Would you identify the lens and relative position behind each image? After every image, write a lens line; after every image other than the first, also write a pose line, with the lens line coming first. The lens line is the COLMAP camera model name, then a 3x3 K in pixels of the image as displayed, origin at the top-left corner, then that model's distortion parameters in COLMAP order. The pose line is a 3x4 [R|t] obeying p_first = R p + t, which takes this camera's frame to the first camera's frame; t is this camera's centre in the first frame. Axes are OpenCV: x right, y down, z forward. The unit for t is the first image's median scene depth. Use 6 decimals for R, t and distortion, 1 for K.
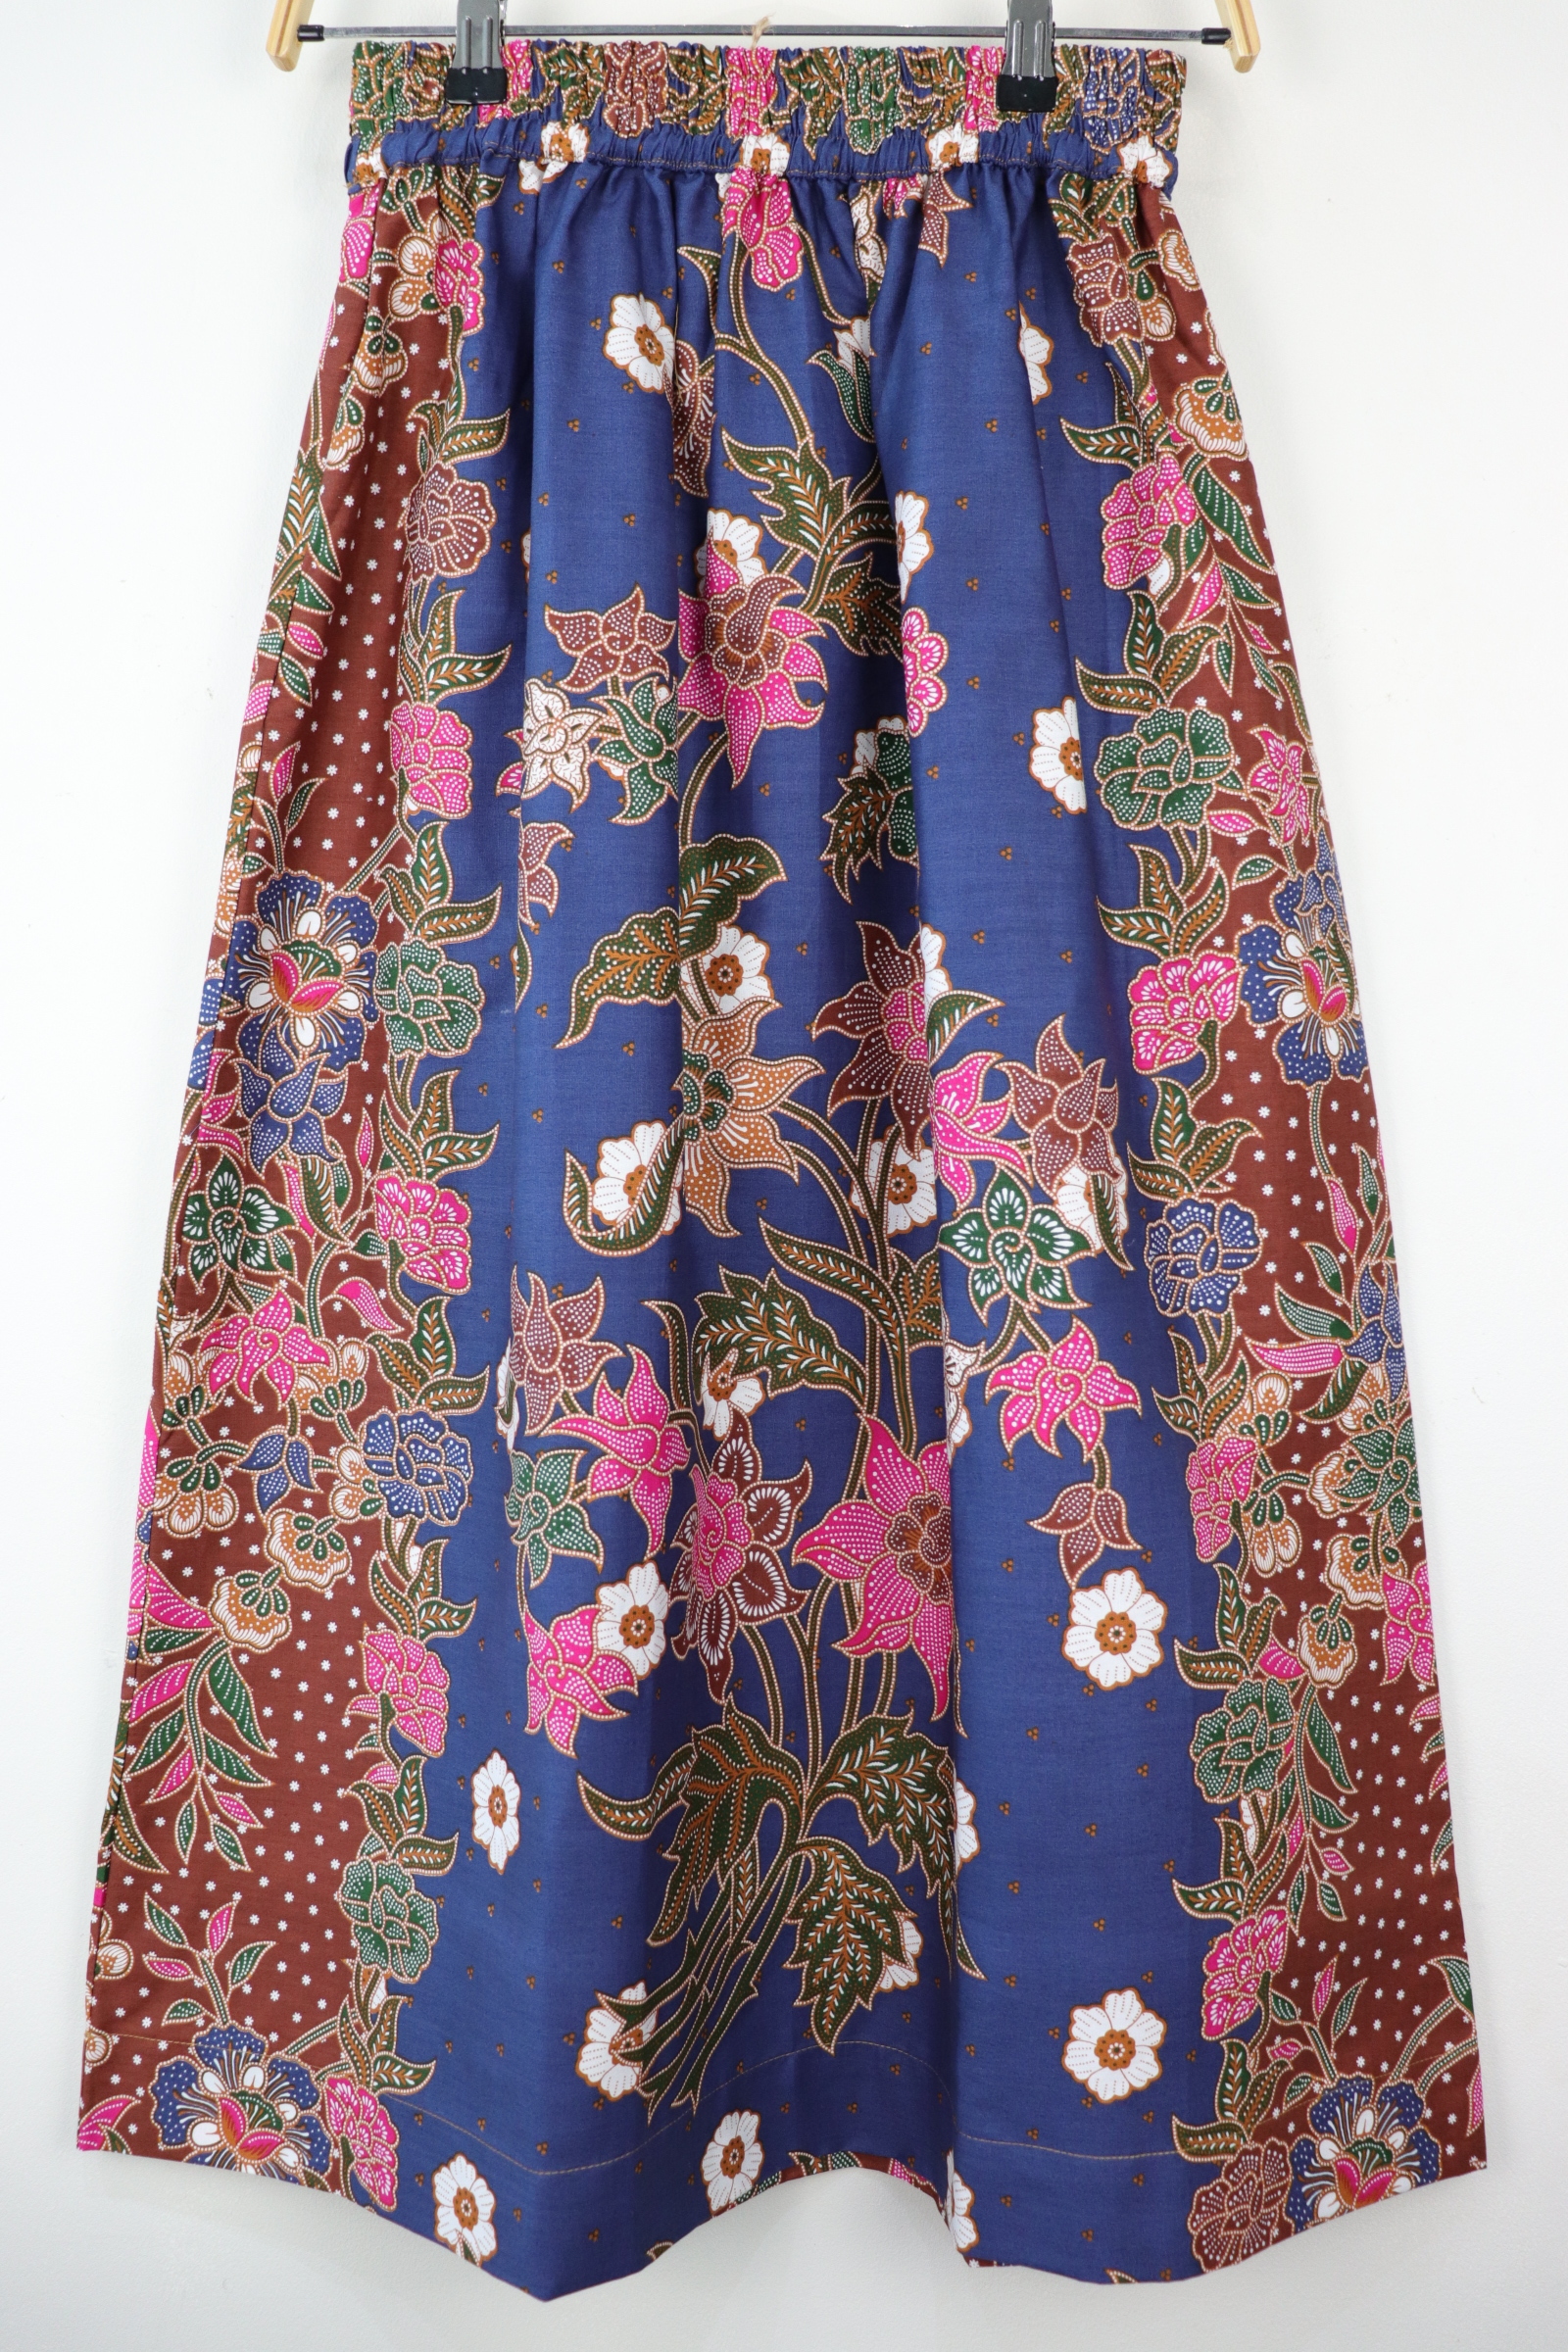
lens RADIAL K [[1964.0, 0, 796.7], [0, 1964.0, 1175.3], [0, 0, 1]] dist [-0.186586, 0.155808]
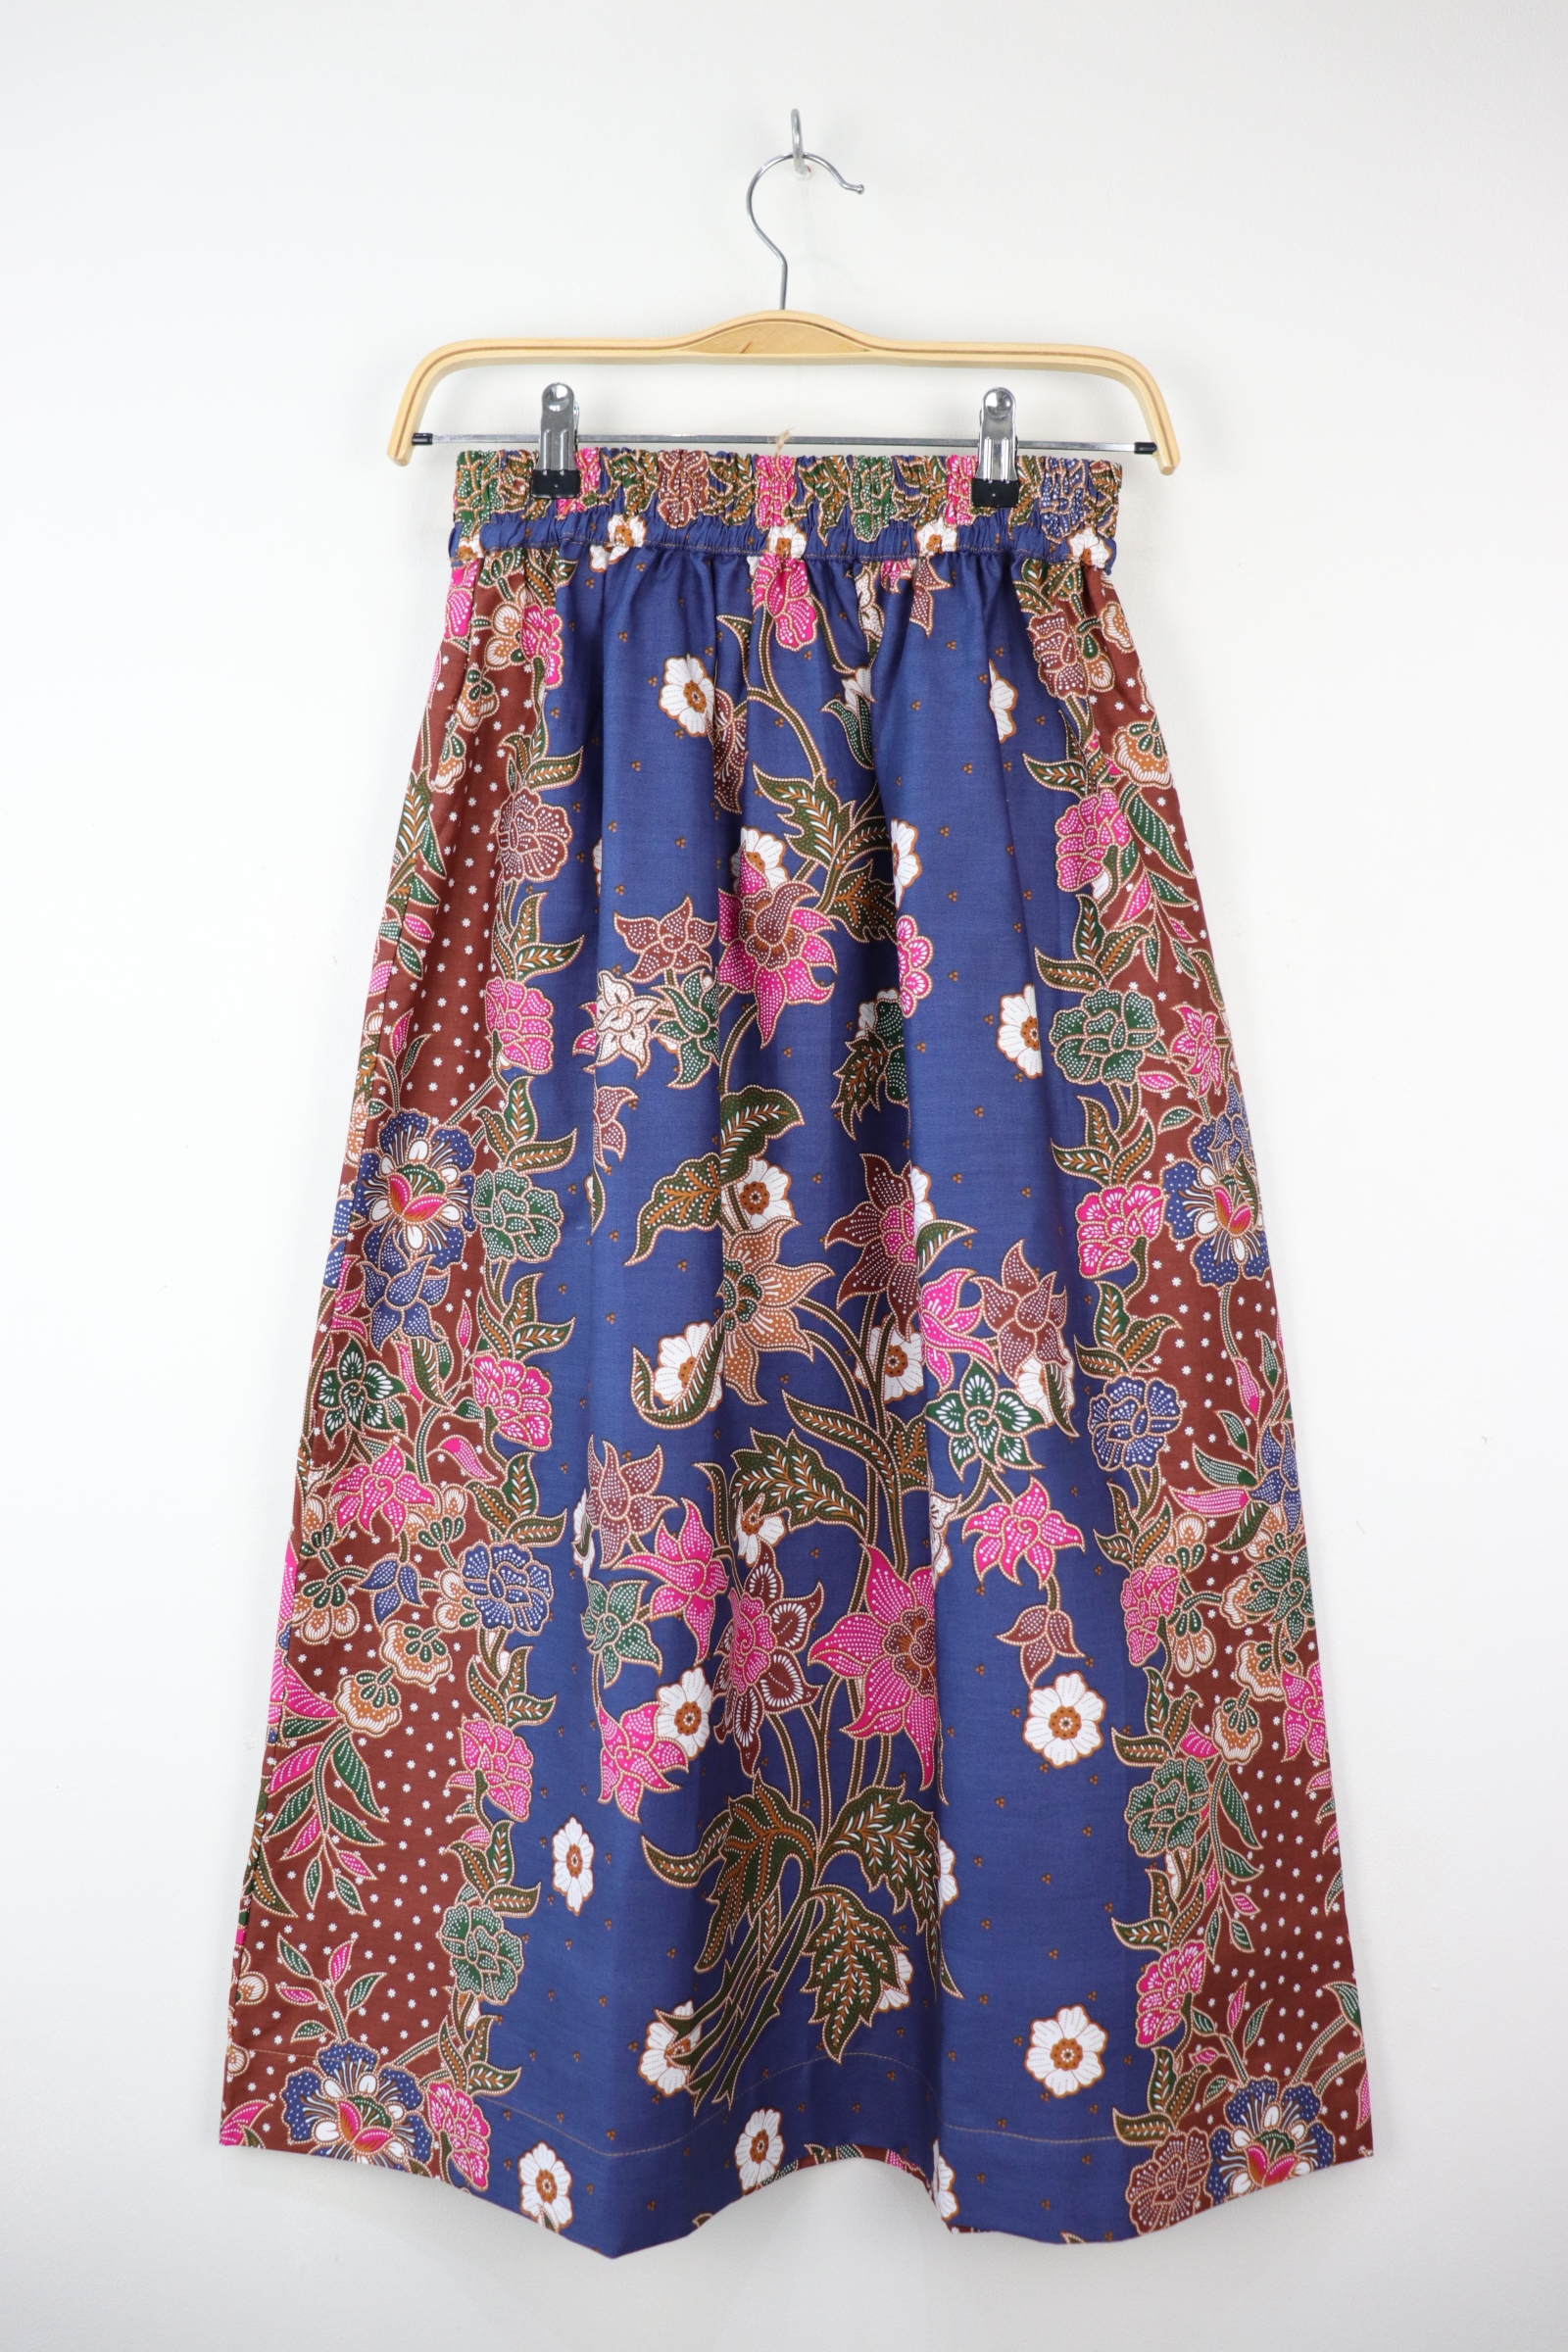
lens RADIAL K [[1964.0, 0, 785.7], [0, 1964.0, 1168.3], [0, 0, 1]] dist [-0.186586, 0.155808]
pose [[0.999998, -0.000551, 0.002111, -0.019905], [0.000612, 0.999575, -0.029134, -0.085906], [-0.002094, 0.029135, 0.999573, -0.261516]]
